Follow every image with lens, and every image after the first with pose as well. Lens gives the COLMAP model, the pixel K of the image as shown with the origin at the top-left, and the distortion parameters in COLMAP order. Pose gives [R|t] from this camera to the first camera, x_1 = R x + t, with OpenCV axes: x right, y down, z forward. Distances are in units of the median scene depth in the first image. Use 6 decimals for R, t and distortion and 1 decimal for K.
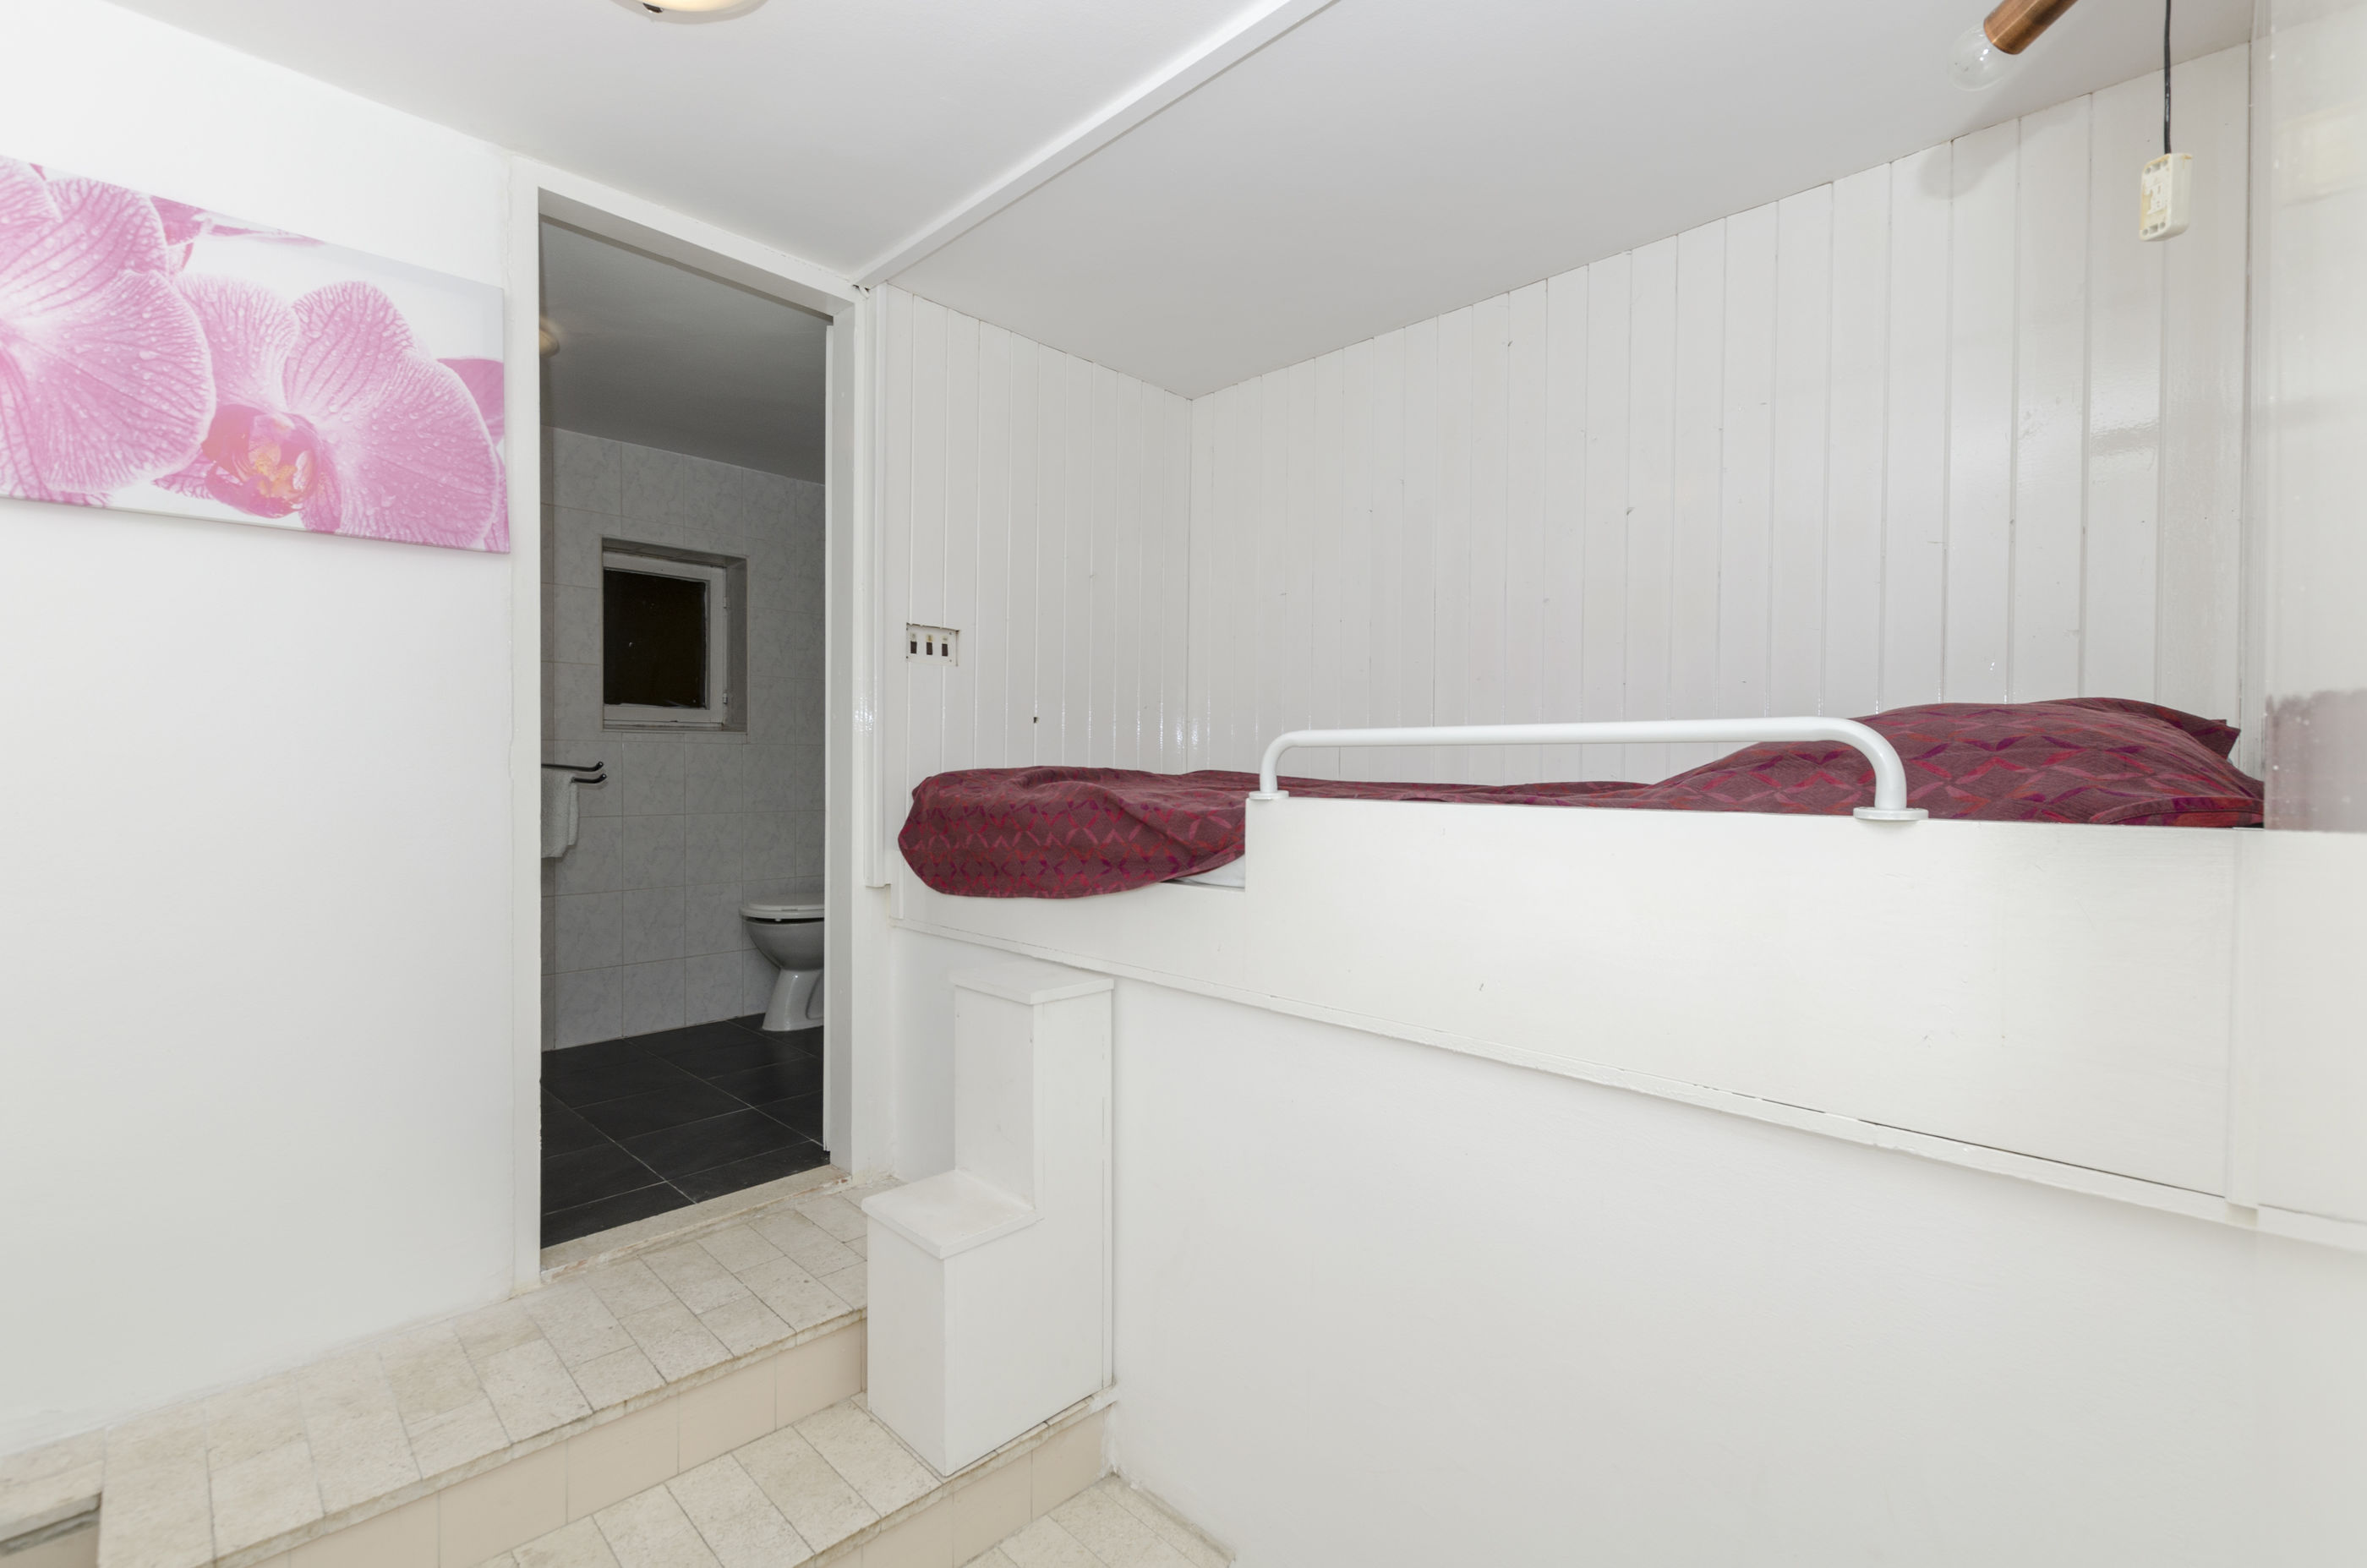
lens RADIAL K [[1034.9, 0, 1186.1], [0, 1034.9, 777.1], [0, 0, 1]] dist [0.003465, -0.000730]
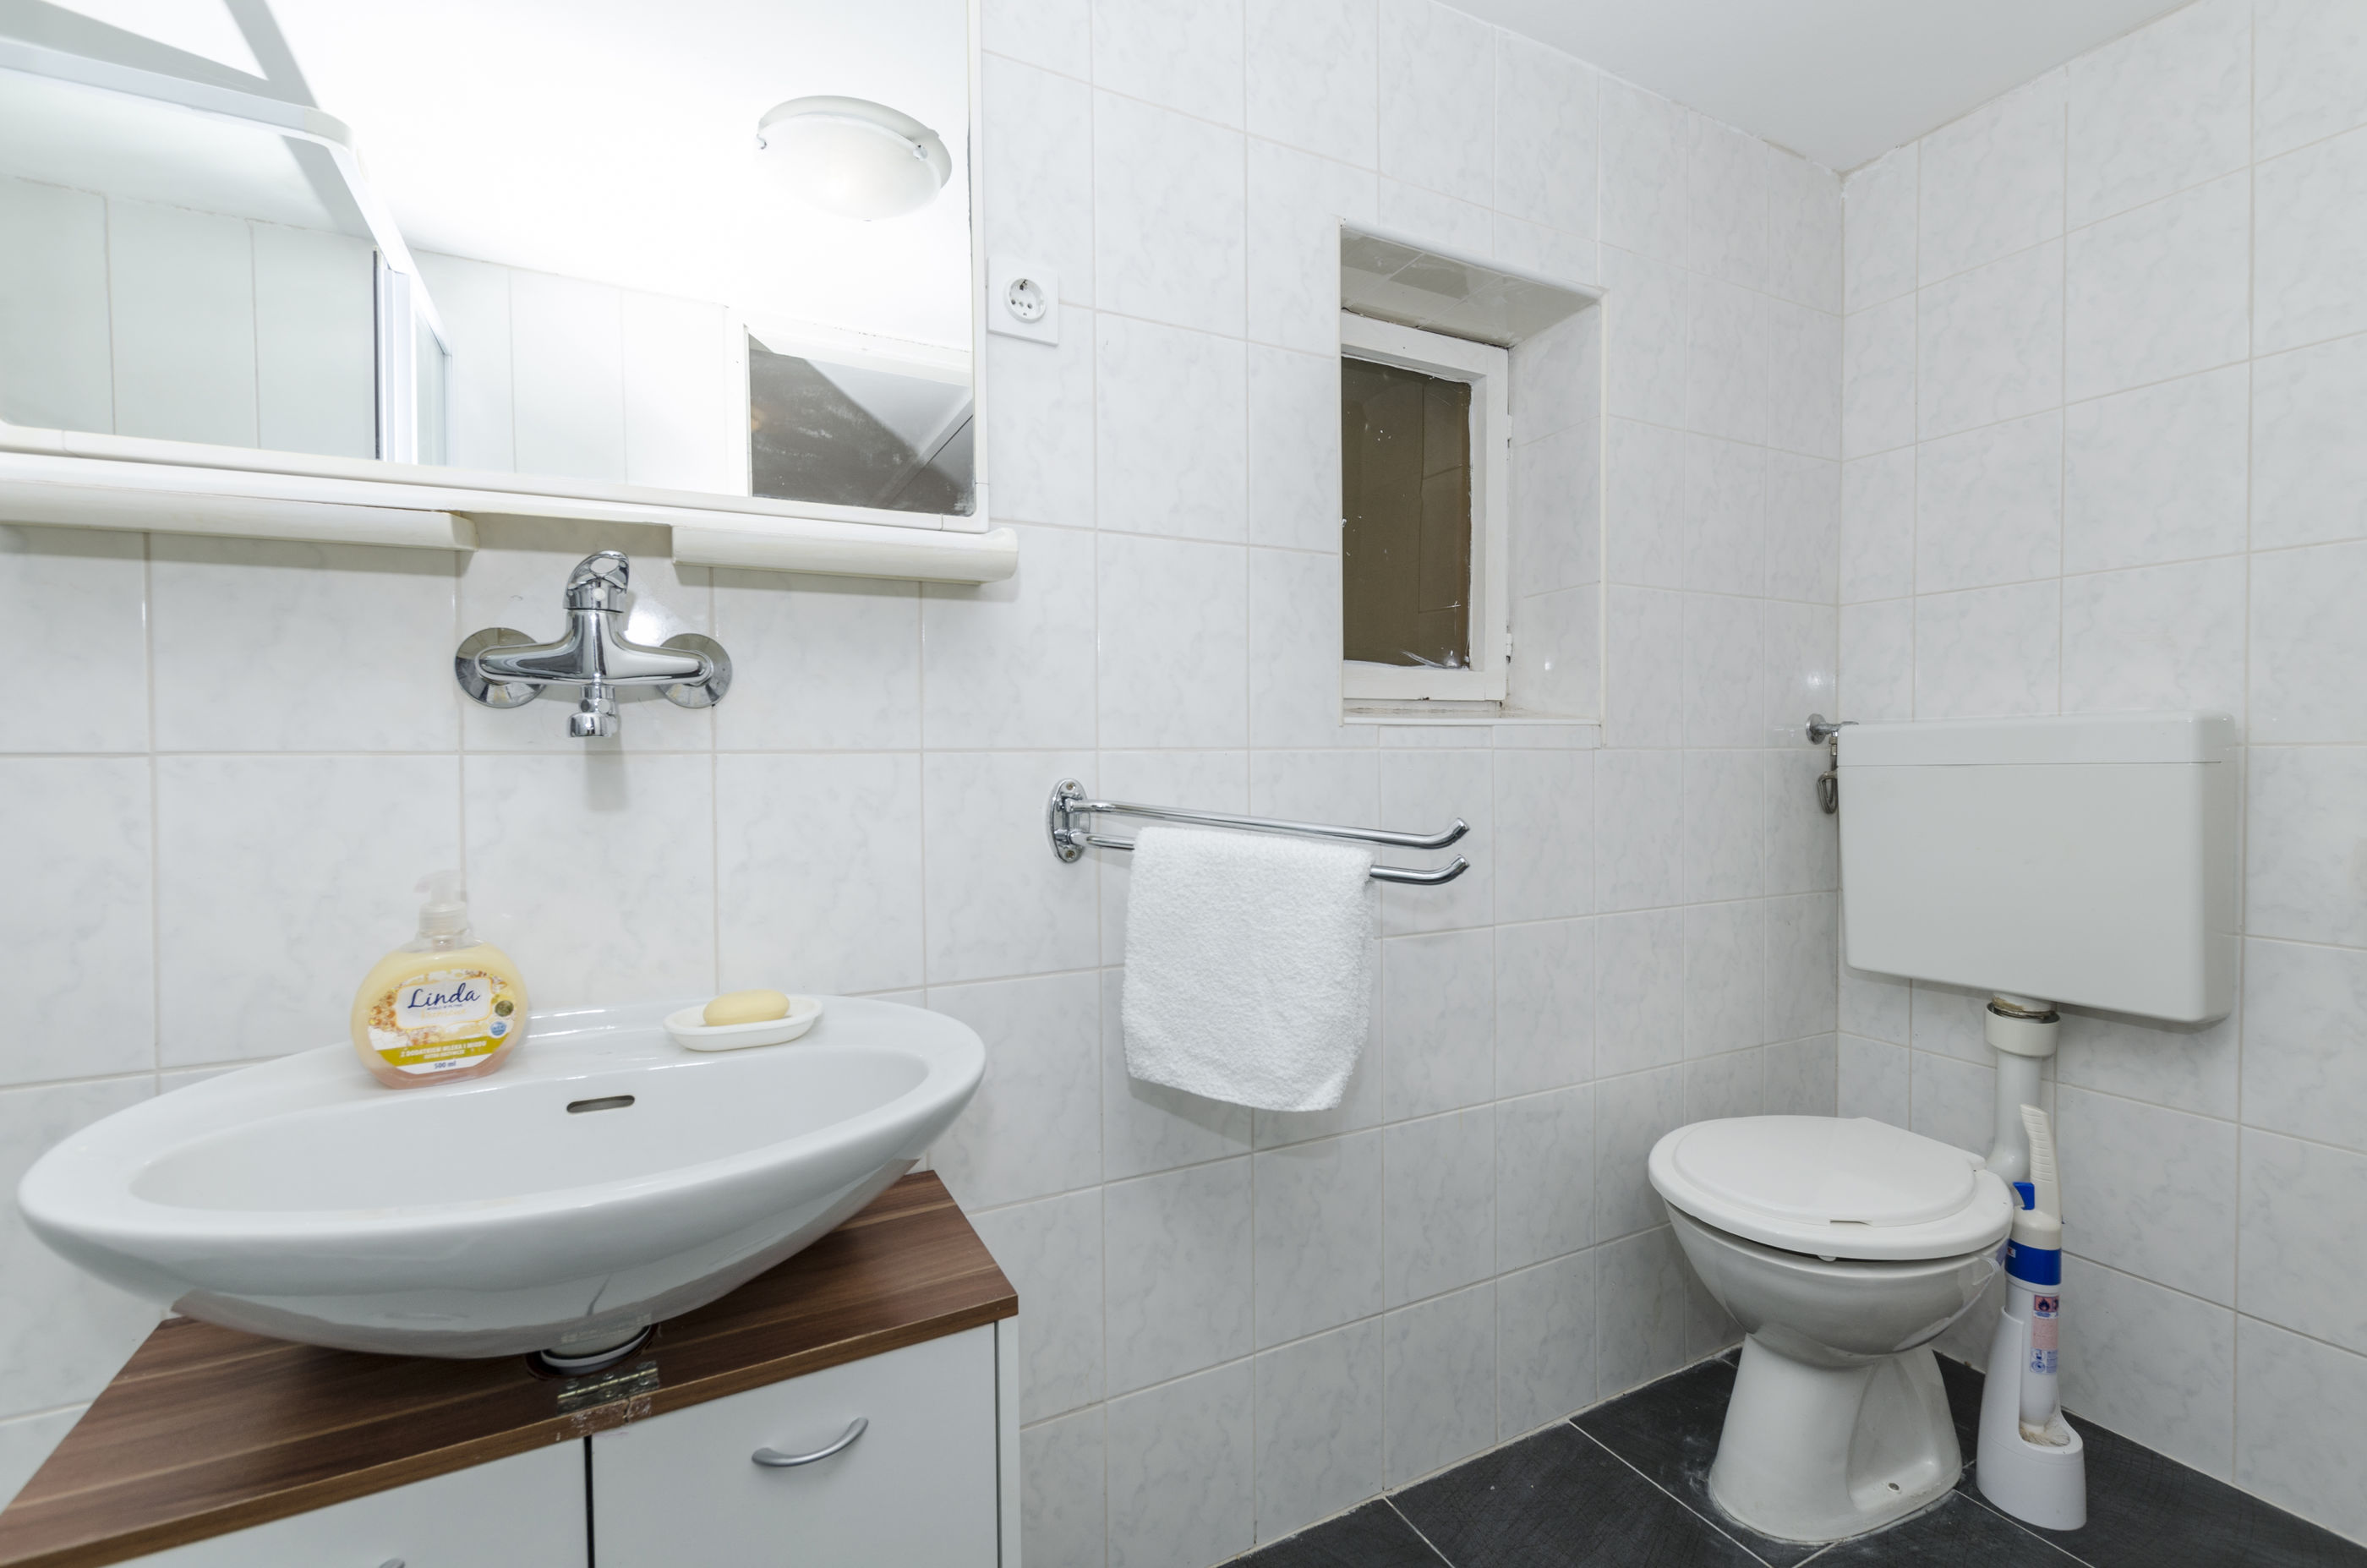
lens RADIAL K [[1034.9, 0, 1183.0], [0, 1034.9, 777.2], [0, 0, 1]] dist [0.003465, -0.000730]
pose [[0.952316, -0.009521, -0.304964, -0.453374], [0.014860, 0.999774, 0.015192, -0.028712], [0.304751, -0.018999, 0.952243, 0.551508]]
